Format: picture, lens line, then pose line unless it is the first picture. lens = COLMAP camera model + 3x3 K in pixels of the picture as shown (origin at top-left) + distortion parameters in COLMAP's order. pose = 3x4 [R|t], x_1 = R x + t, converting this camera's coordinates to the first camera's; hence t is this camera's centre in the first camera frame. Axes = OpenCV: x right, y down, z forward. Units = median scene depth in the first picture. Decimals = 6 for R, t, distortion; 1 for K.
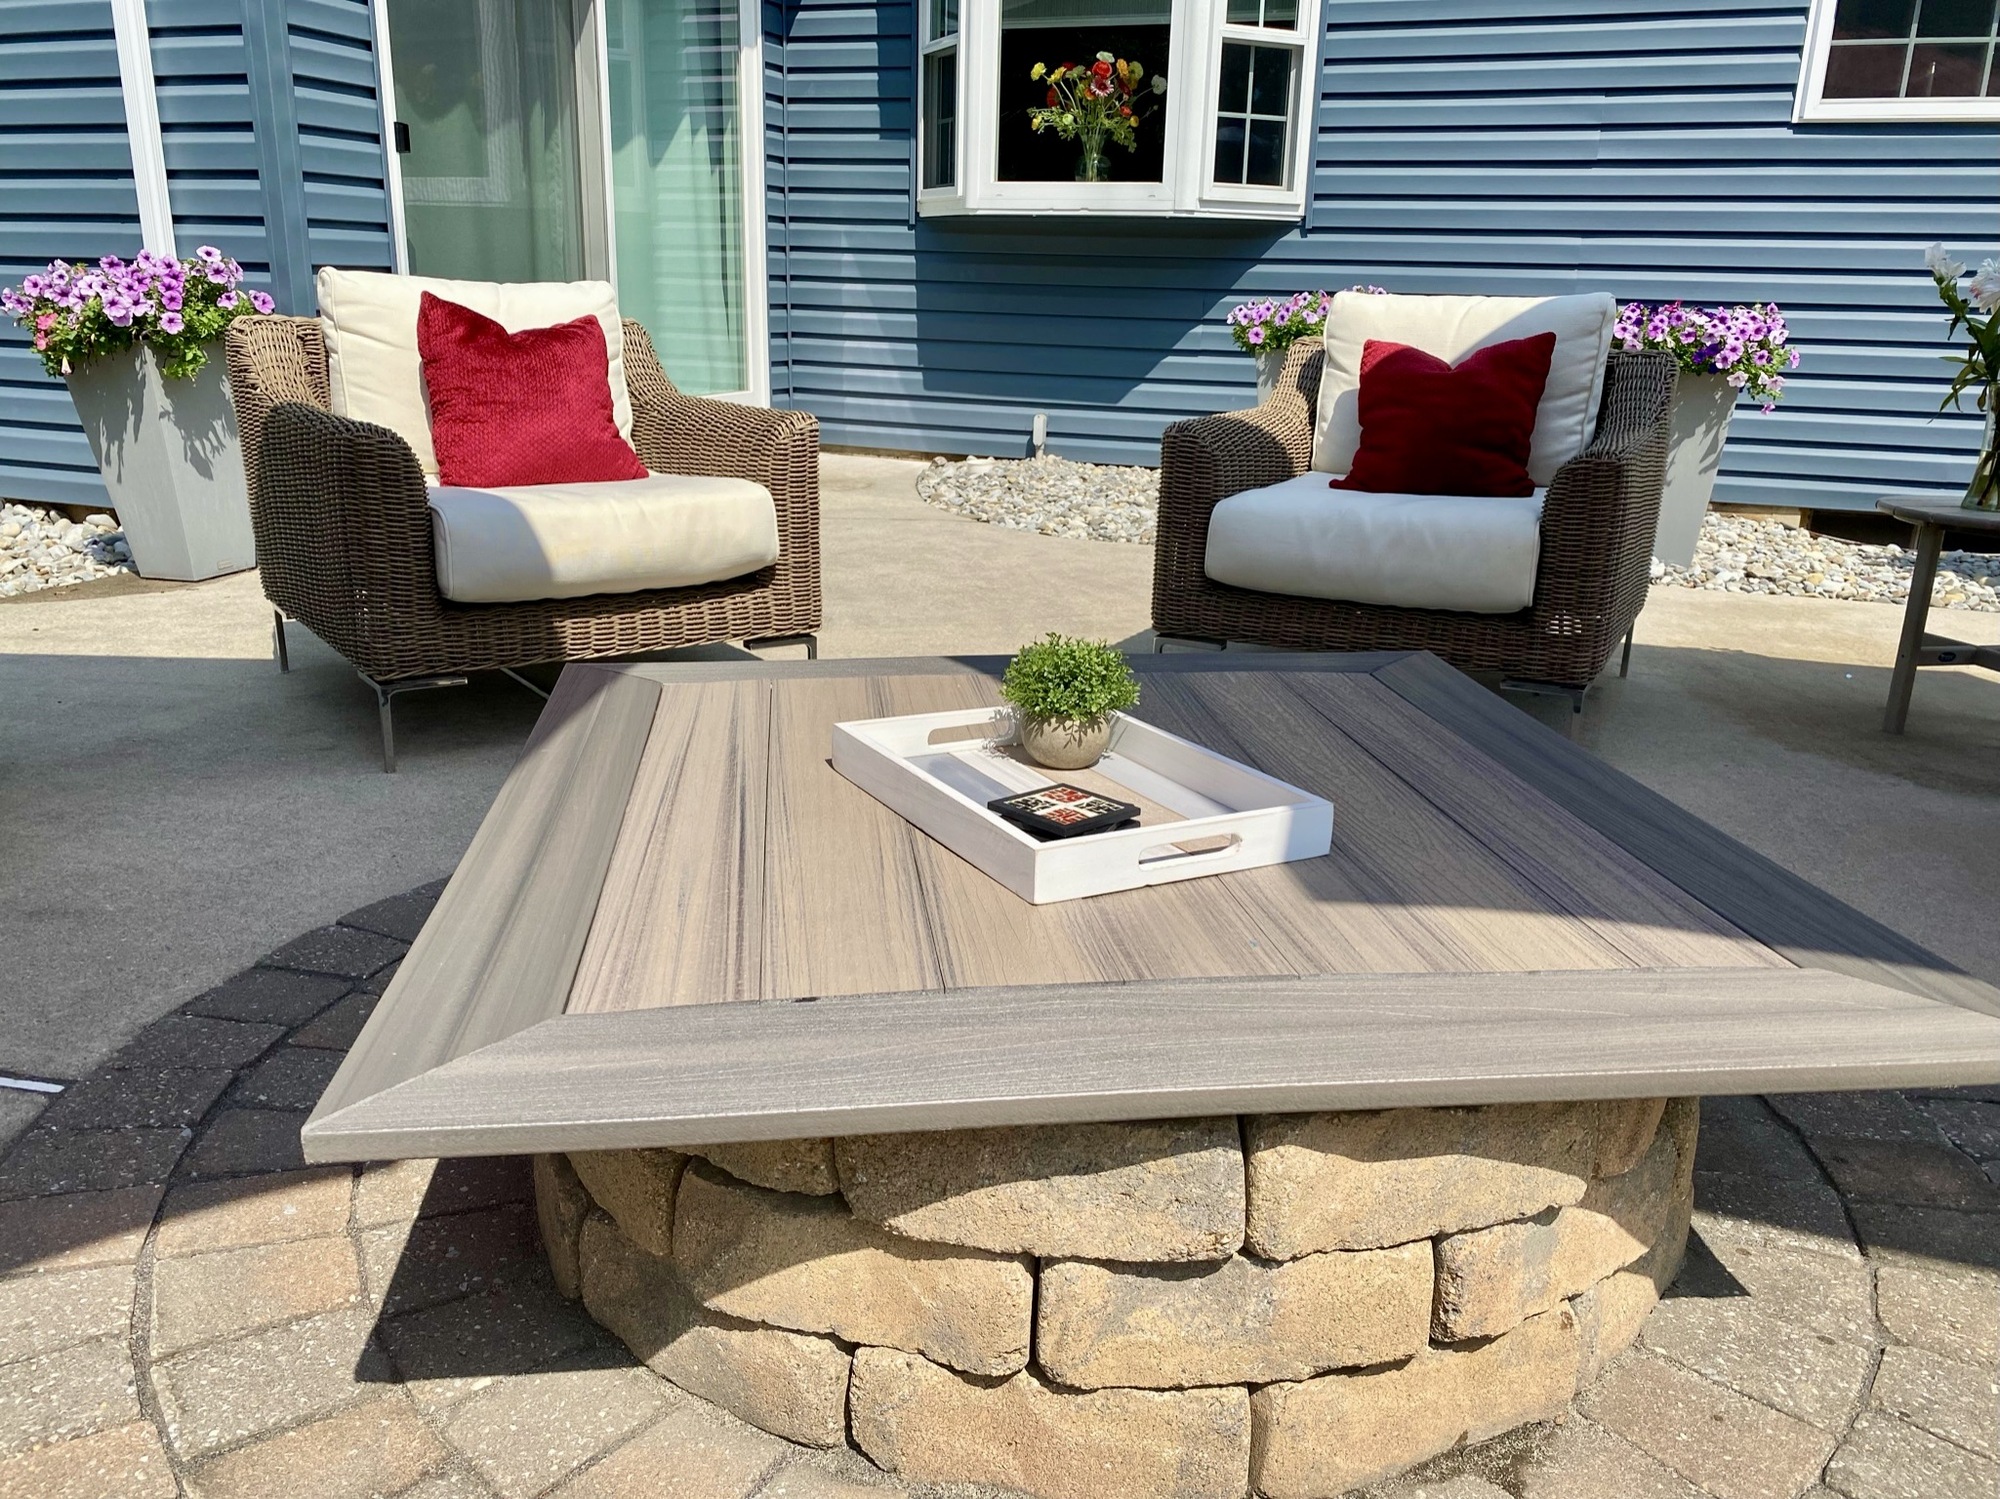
lens RADIAL K [[1536.8, 0, 1014.1], [0, 1536.8, 751.9], [0, 0, 1]] dist [0.038495, -0.060640]
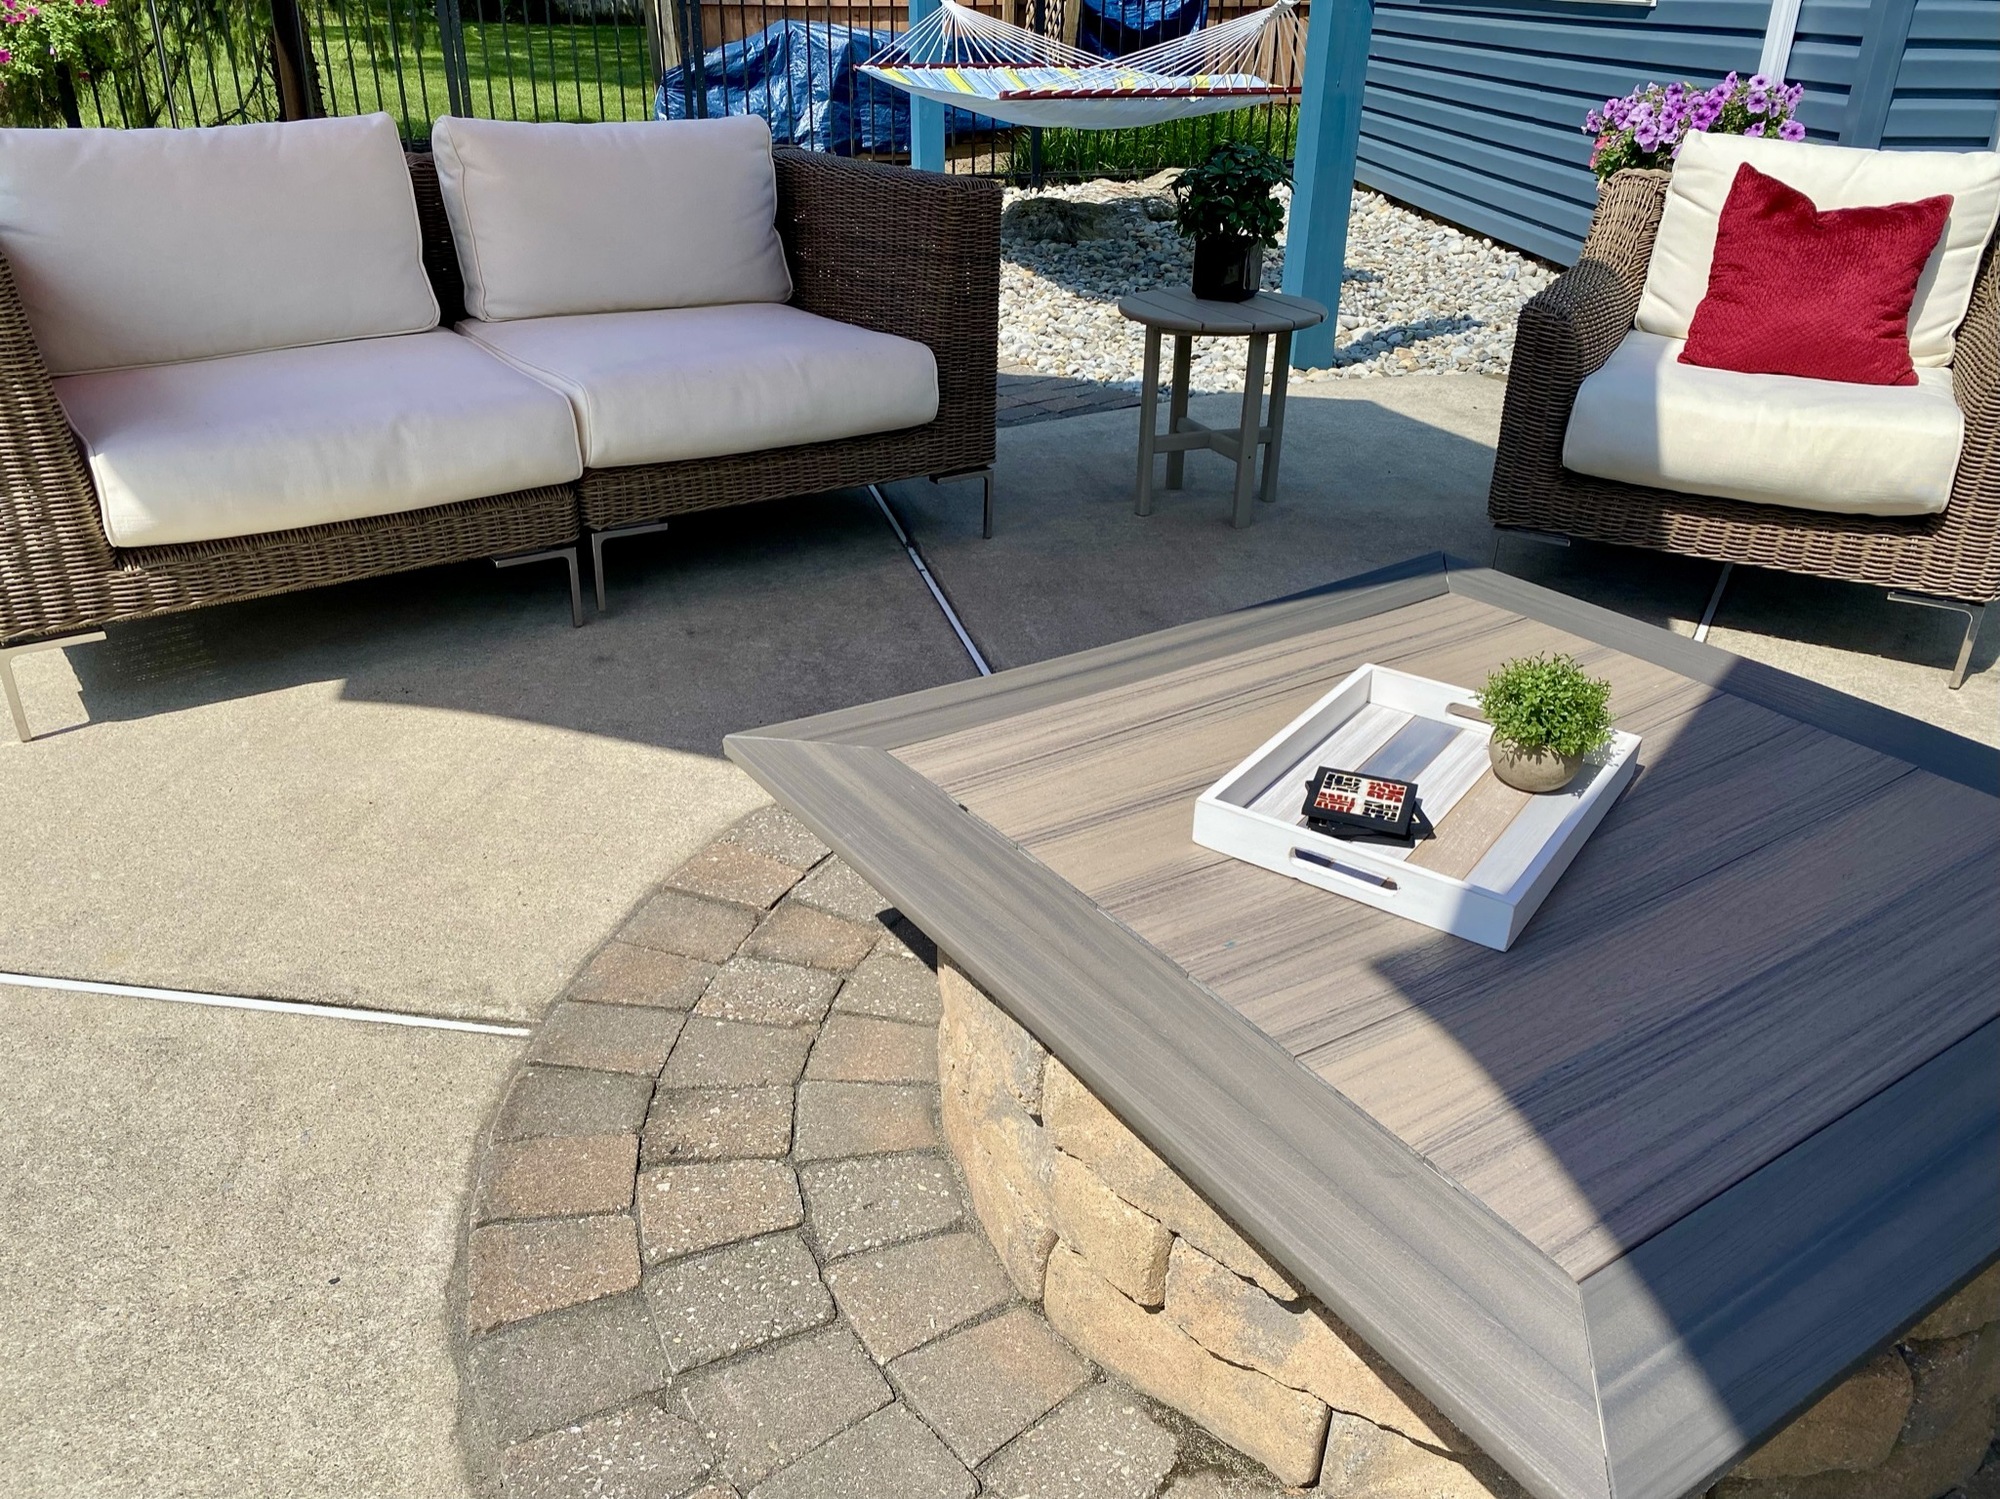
lens RADIAL K [[1526.7, 0, 992.6], [0, 1526.7, 743.6], [0, 0, 1]] dist [0.031527, -0.014765]
pose [[0.436083, 0.385197, -0.813299, 0.344479], [-0.261359, 0.919016, 0.295128, -0.109995], [0.861117, 0.083862, 0.501442, 0.095503]]
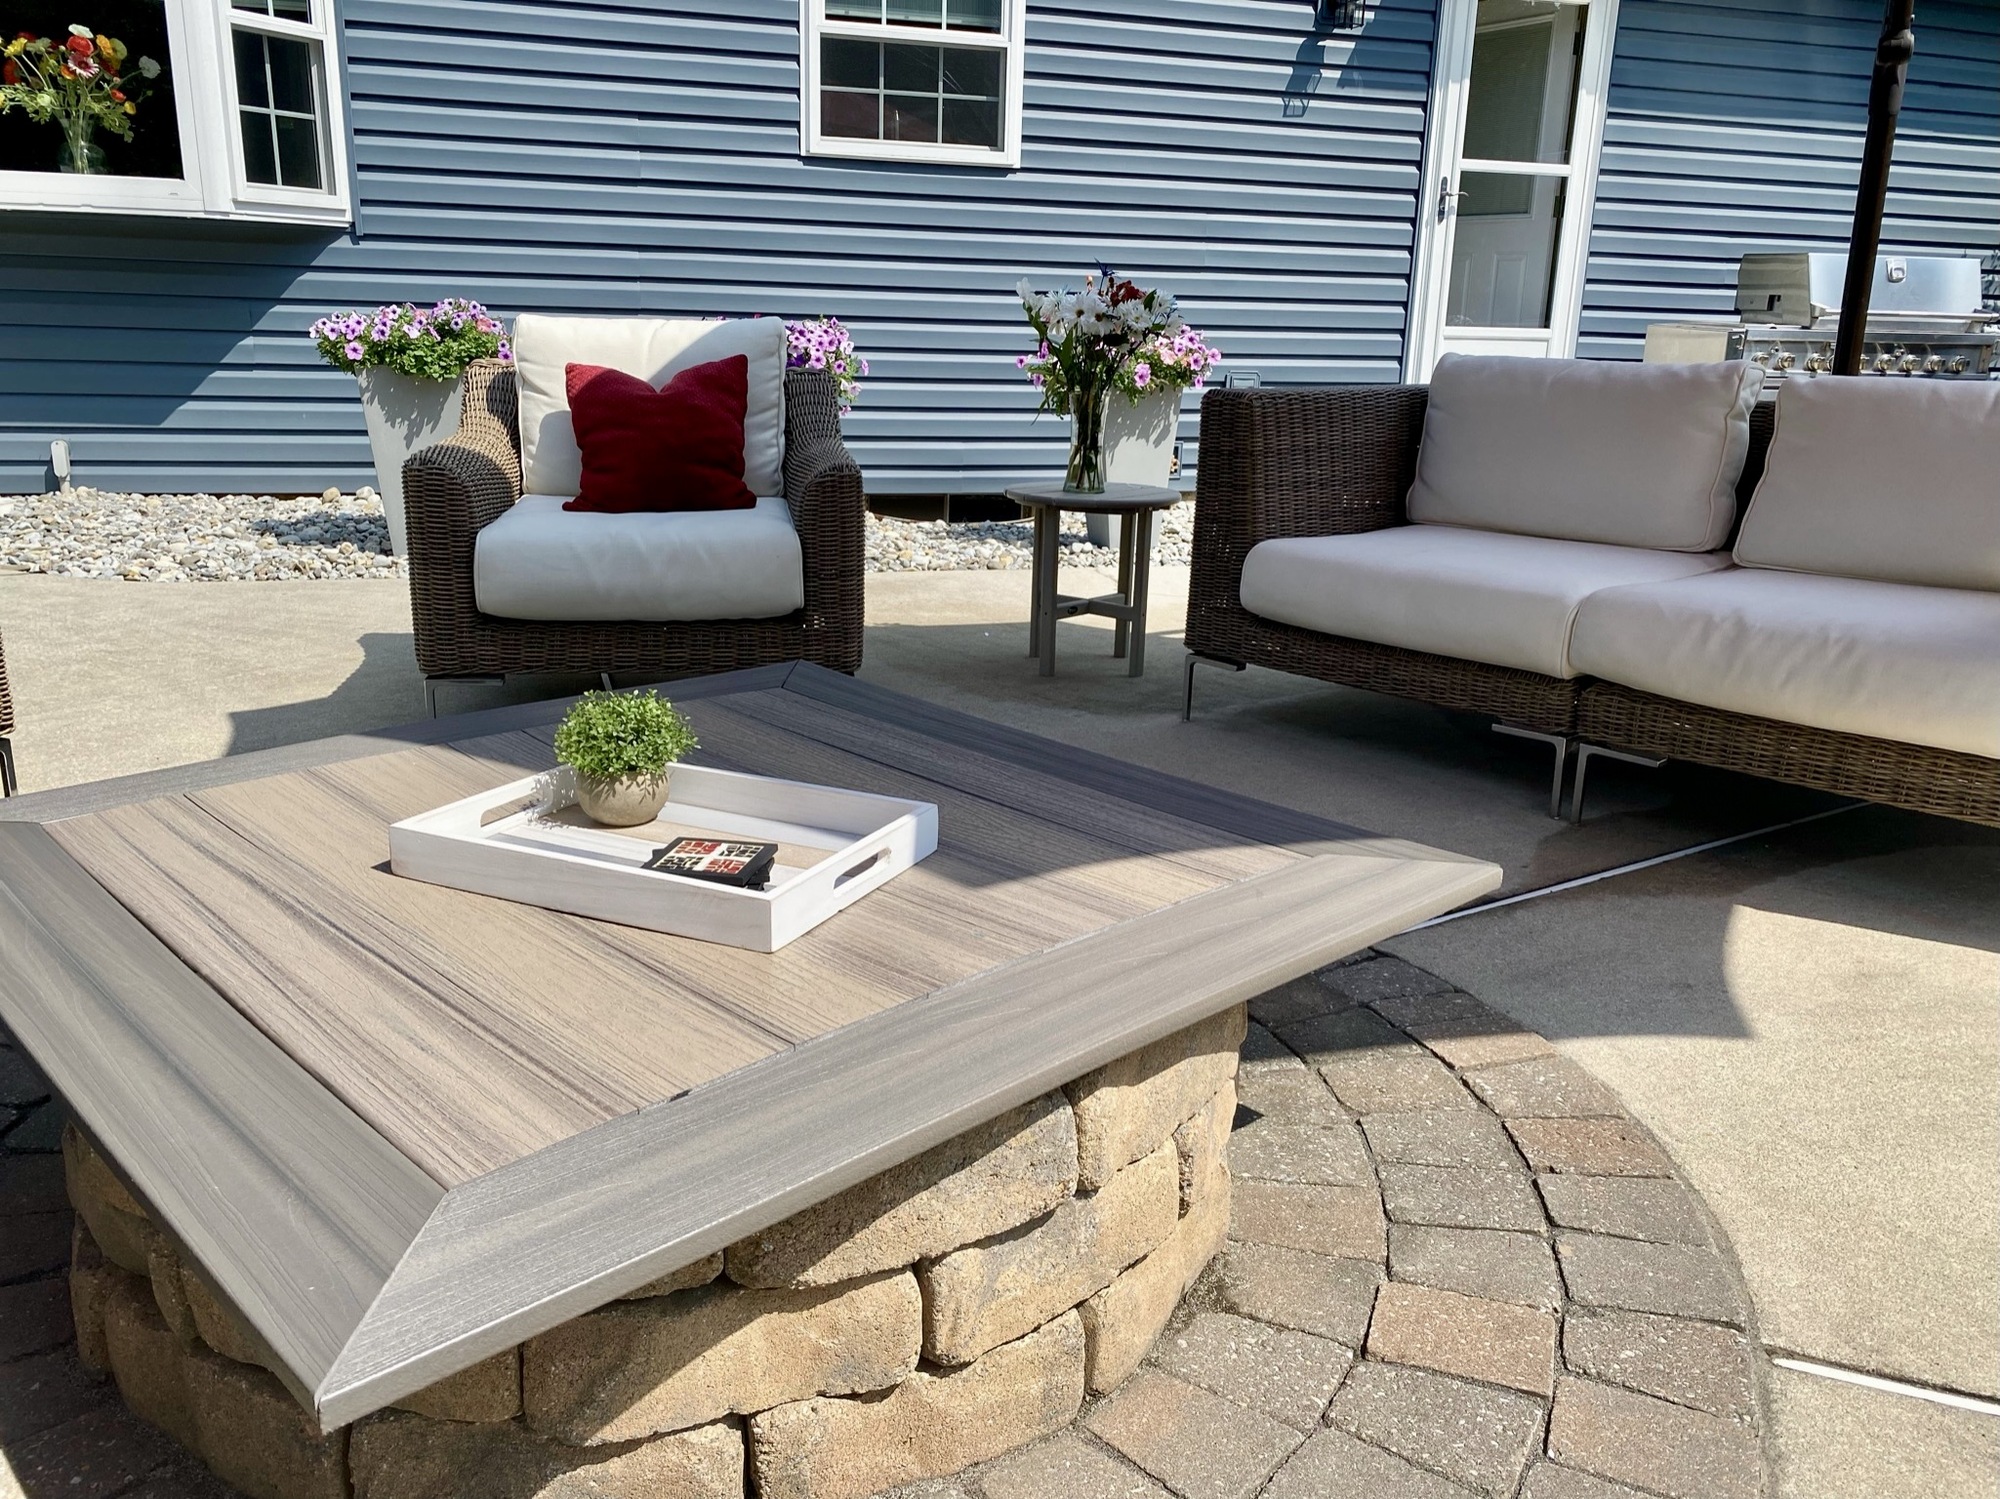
lens RADIAL K [[1526.7, 0, 992.6], [0, 1526.7, 743.6], [0, 0, 1]] dist [0.031527, -0.014765]
pose [[0.808161, -0.164478, 0.565528, -0.164640], [0.164517, 0.985035, 0.051385, -0.026453], [-0.565517, 0.051511, 0.823127, 0.020349]]
